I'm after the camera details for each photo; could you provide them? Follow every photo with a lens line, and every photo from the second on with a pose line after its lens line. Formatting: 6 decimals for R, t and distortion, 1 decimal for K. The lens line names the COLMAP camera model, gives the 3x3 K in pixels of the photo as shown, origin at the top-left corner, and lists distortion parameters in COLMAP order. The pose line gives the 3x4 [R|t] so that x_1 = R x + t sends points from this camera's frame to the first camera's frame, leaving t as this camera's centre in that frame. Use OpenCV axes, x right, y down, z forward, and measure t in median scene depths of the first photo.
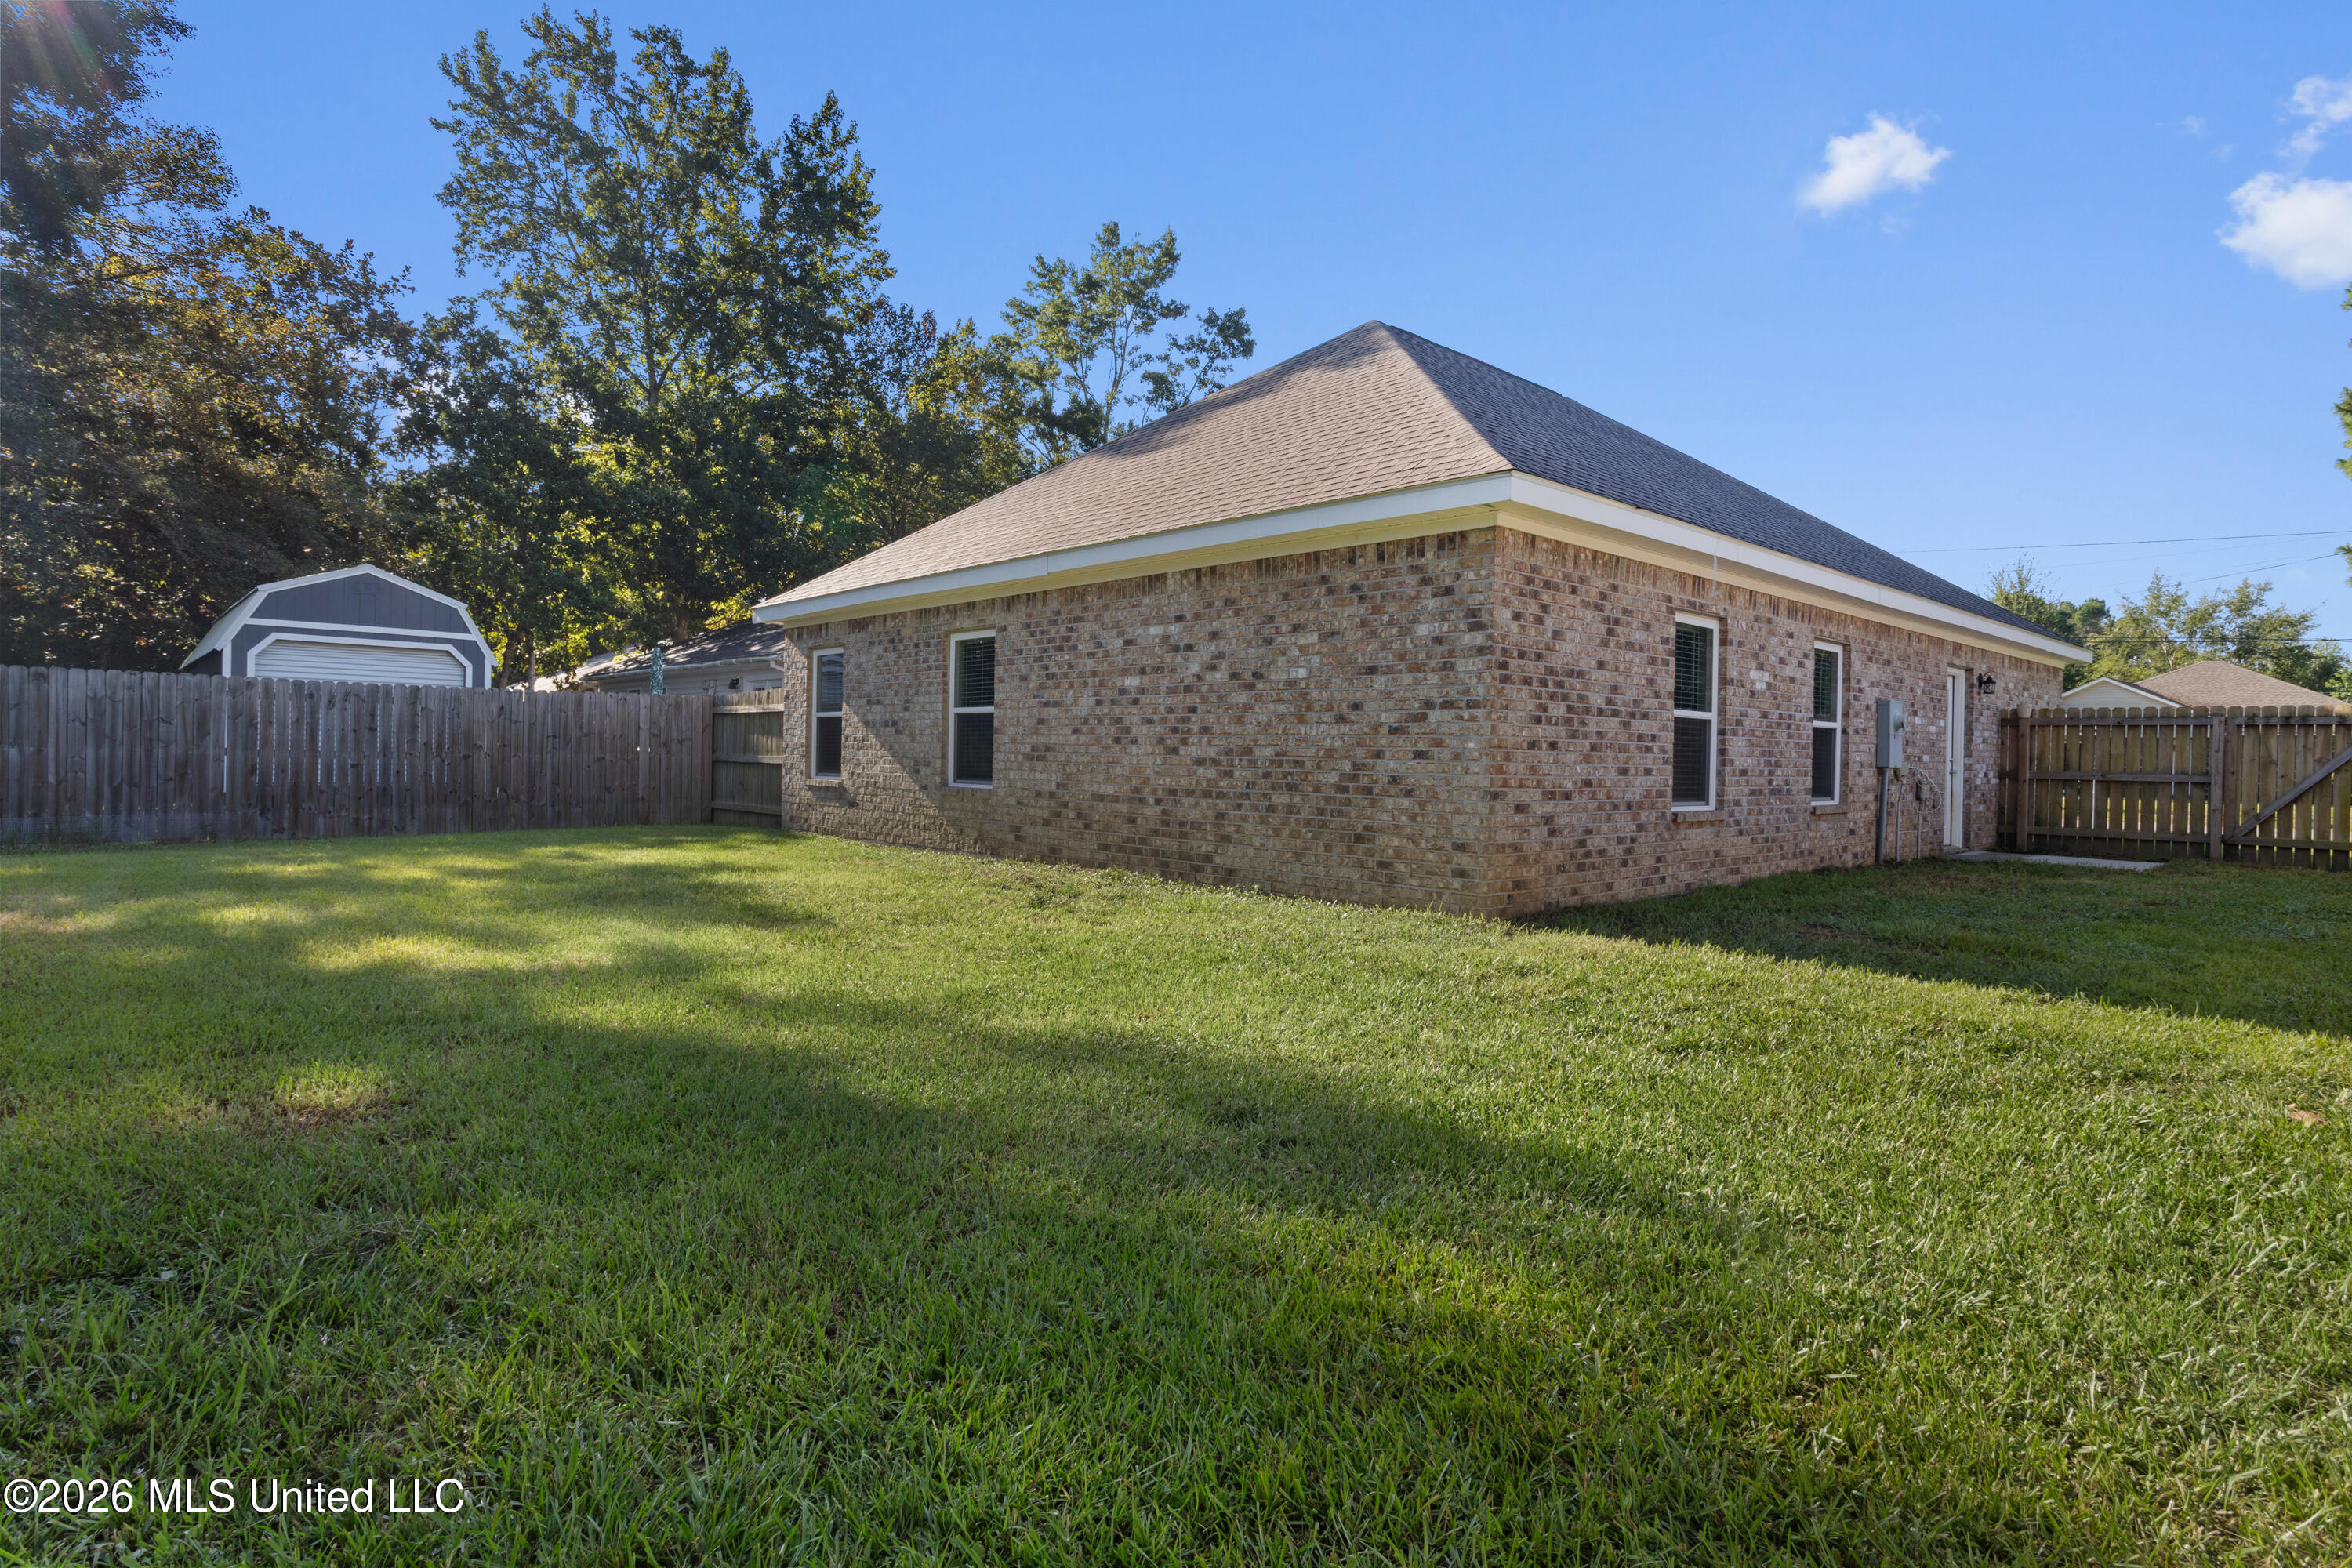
lens RADIAL K [[1197.9, 0, 1173.9], [0, 1197.9, 771.4], [0, 0, 1]] dist [-0.001842, 0.000109]
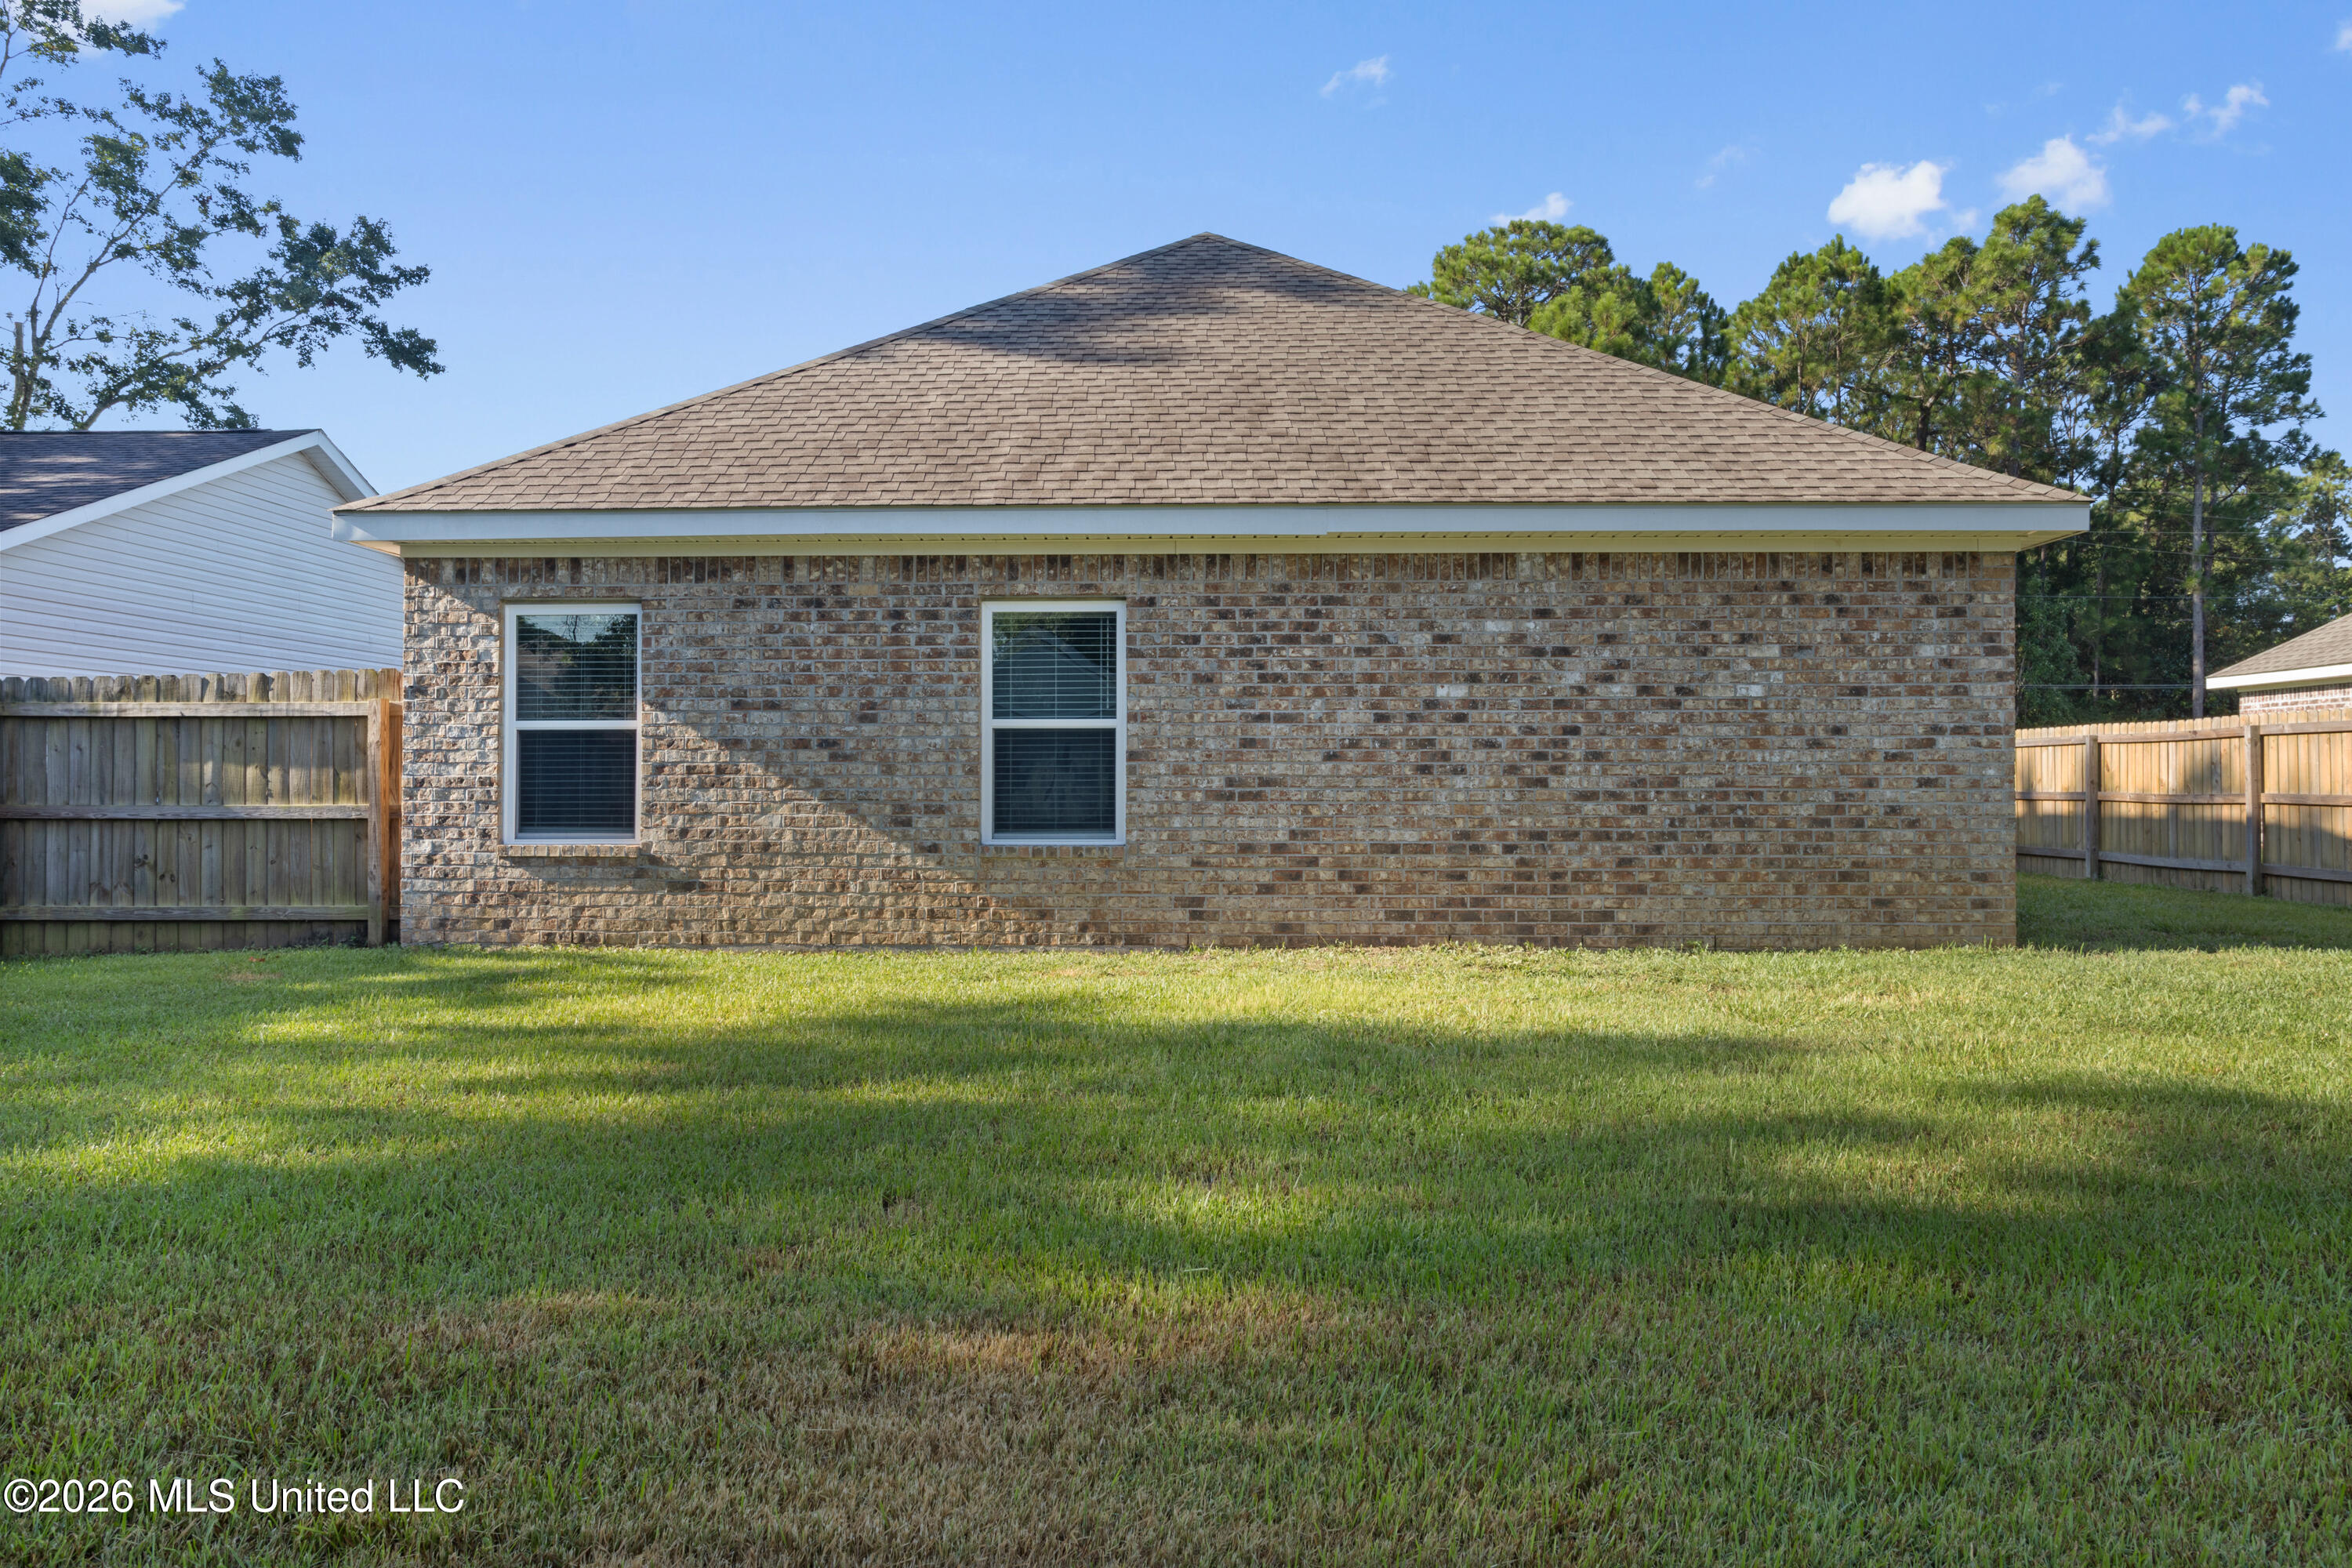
lens RADIAL K [[1519.3, 0, 1176.0], [0, 1519.3, 784.0], [0, 0, 1]] dist [0.013110, 0.001762]
pose [[0.697955, -0.015710, 0.715969, -0.923080], [0.022757, 0.999741, -0.000248, -0.022615], [-0.715780, 0.016466, 0.698132, 0.504363]]
